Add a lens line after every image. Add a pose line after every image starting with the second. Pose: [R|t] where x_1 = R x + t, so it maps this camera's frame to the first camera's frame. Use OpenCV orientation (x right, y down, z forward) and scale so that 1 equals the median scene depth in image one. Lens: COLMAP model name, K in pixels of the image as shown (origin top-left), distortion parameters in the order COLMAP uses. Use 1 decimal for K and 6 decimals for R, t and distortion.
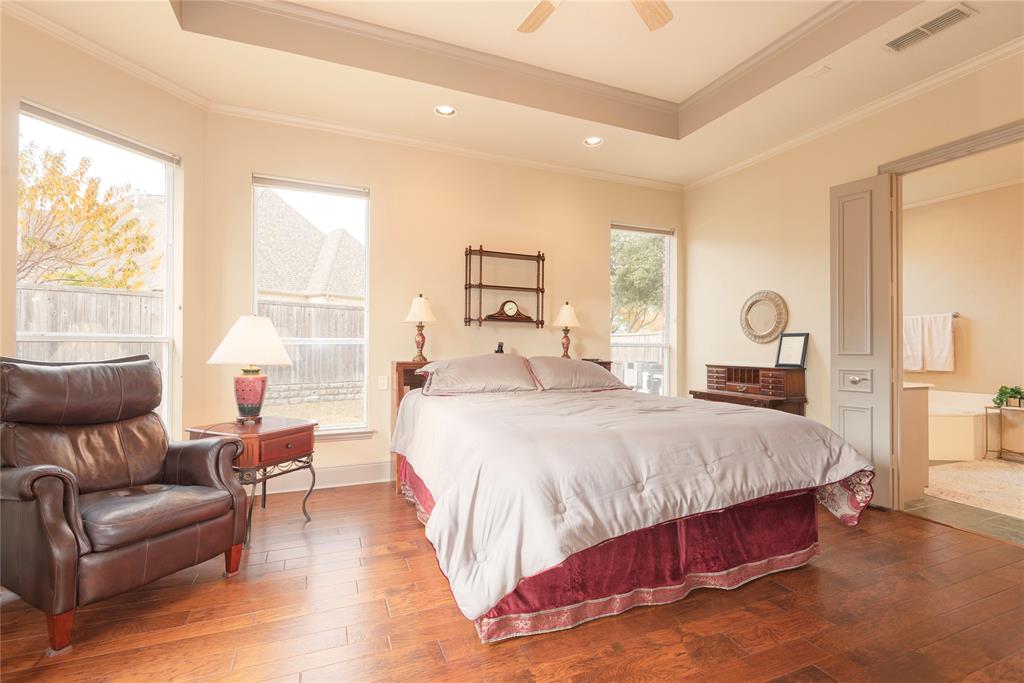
lens RADIAL K [[458.8, 0, 512.8], [0, 458.8, 340.1], [0, 0, 1]] dist [0.038346, -0.028306]
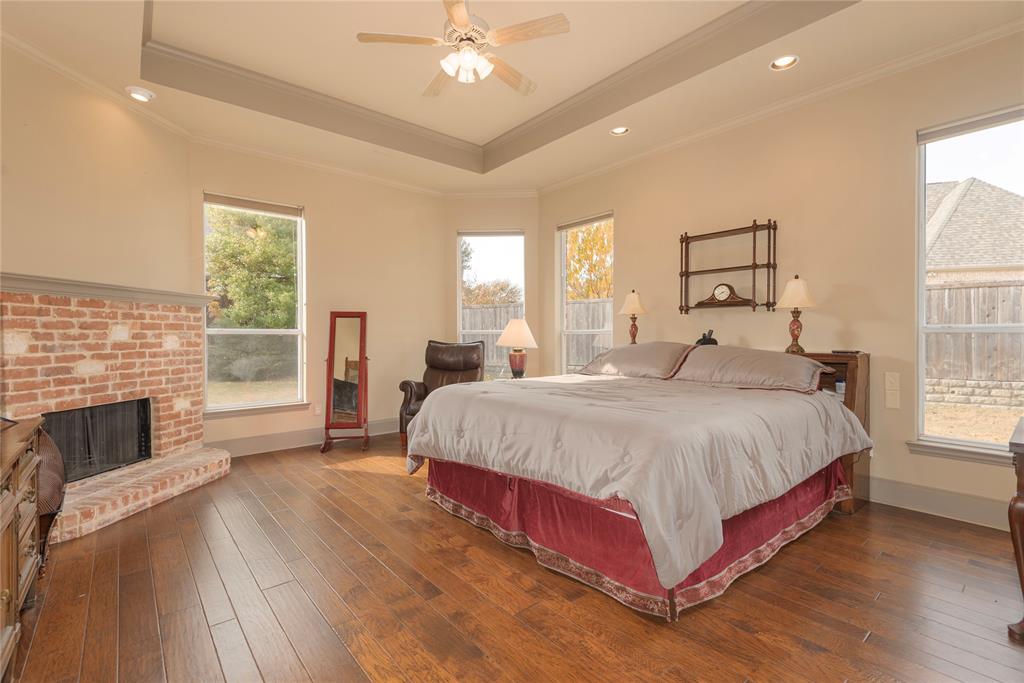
lens RADIAL K [[458.8, 0, 512.8], [0, 458.8, 340.1], [0, 0, 1]] dist [0.038346, -0.028306]
pose [[0.303541, 0.001705, -0.952817, 1.000374], [0.019920, 0.999768, 0.008135, 0.013372], [0.952610, -0.021450, 0.303437, 0.437509]]
